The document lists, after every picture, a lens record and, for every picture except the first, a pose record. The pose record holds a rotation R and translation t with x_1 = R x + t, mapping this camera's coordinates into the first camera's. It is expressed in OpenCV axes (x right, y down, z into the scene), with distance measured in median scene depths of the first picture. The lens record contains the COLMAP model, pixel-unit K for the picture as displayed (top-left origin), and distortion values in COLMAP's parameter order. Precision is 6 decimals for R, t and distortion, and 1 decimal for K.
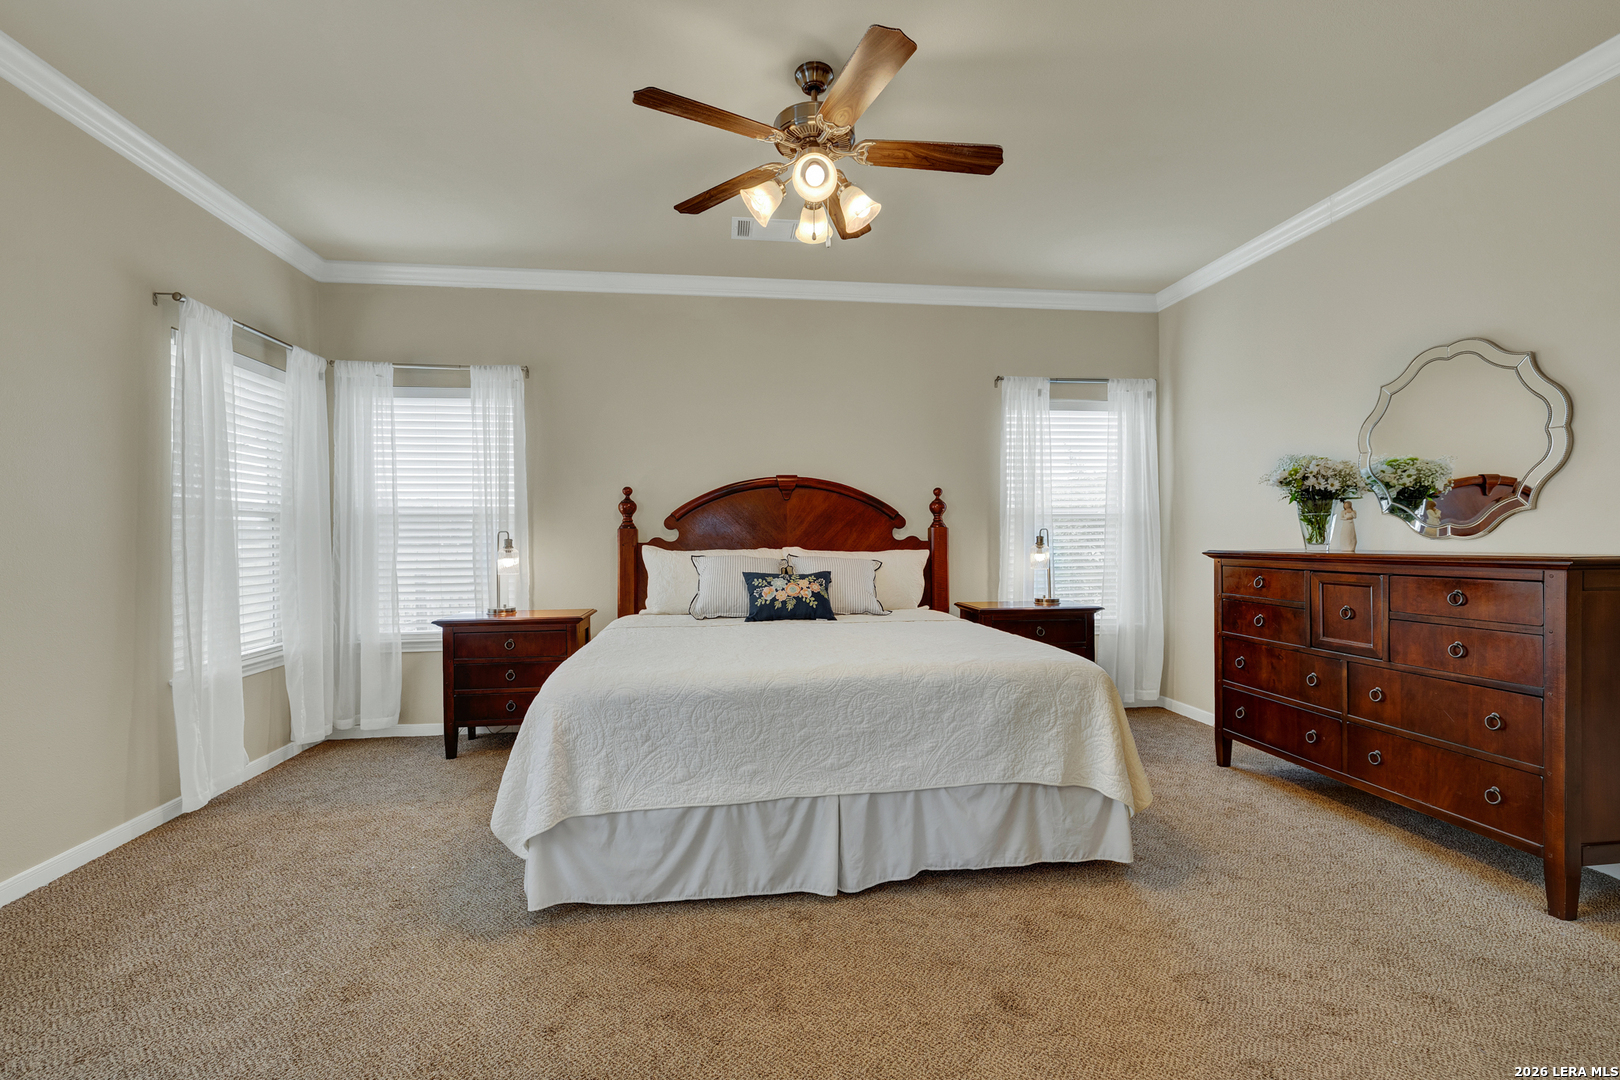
lens RADIAL K [[694.3, 0, 808.6], [0, 694.3, 536.8], [0, 0, 1]] dist [0.004857, -0.000327]
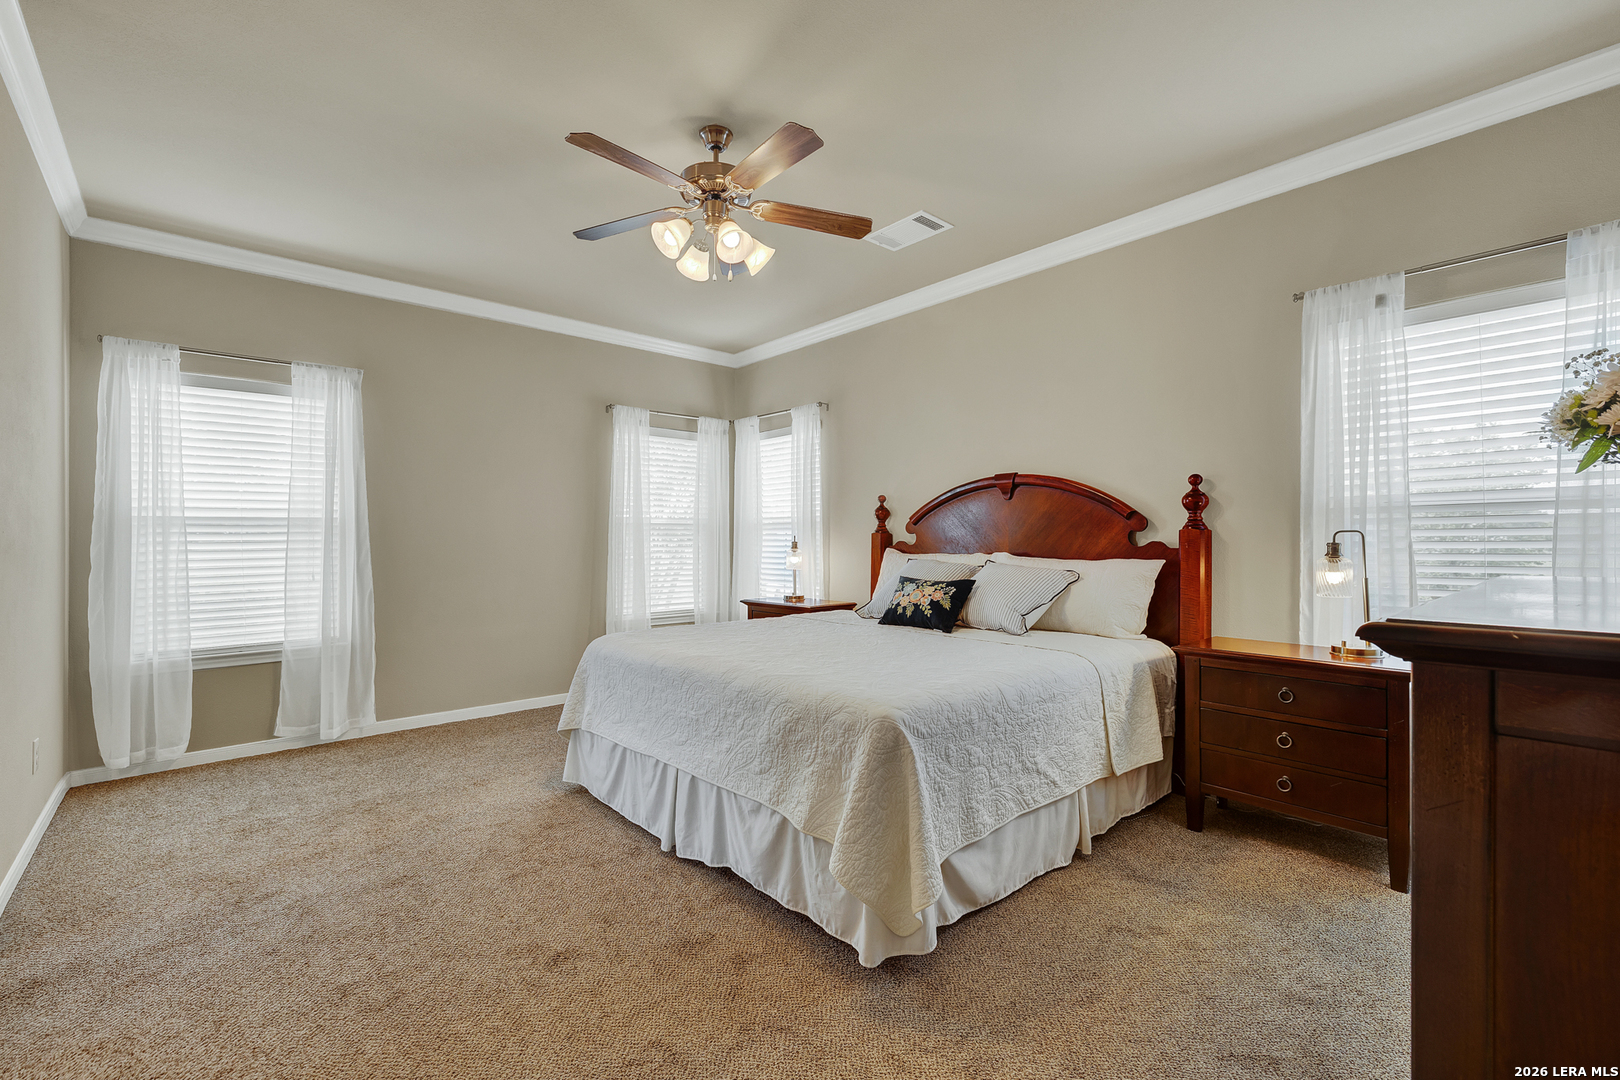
lens RADIAL K [[694.3, 0, 808.6], [0, 694.3, 536.8], [0, 0, 1]] dist [0.004857, -0.000327]
pose [[0.563012, 0.000907, -0.826448, 0.650073], [-0.003564, 0.999993, -0.001330, -0.004275], [0.826441, 0.003695, 0.563011, 0.313182]]
